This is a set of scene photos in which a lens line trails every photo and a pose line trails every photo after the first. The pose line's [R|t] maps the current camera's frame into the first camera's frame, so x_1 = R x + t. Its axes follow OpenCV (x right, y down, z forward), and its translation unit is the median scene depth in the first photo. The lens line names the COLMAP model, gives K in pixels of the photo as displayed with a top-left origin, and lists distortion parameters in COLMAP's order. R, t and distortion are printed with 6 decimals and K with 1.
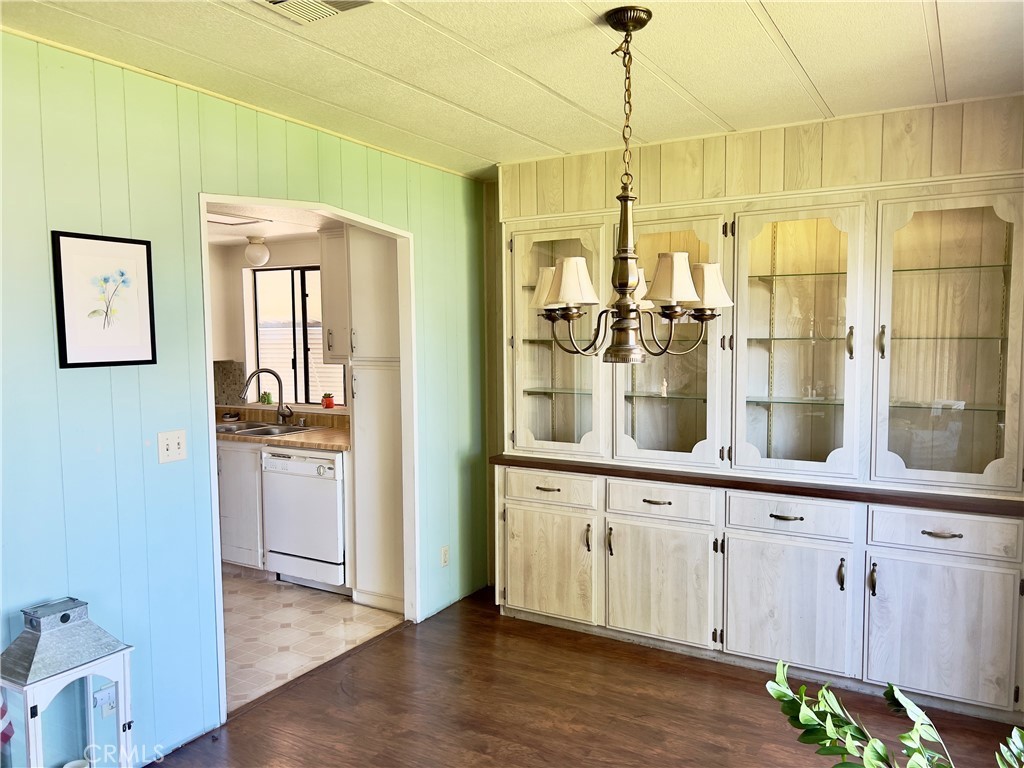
lens RADIAL K [[770.8, 0, 515.0], [0, 770.8, 396.1], [0, 0, 1]] dist [0.059015, -0.061762]
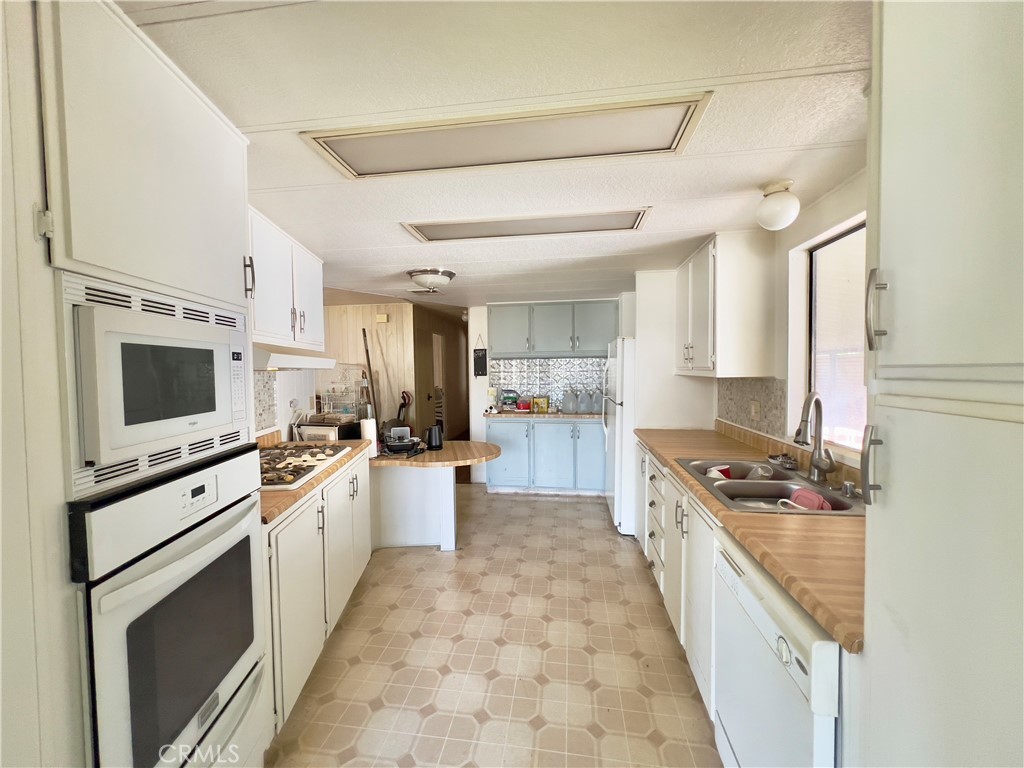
lens RADIAL K [[409.9, 0, 508.9], [0, 409.9, 384.5], [0, 0, 1]] dist [0.000047, 0.000081]
pose [[0.373429, 0.036743, -0.926931, -0.141162], [-0.066488, 0.997706, 0.012763, -0.043672], [0.925273, 0.056863, 0.375015, 0.984379]]
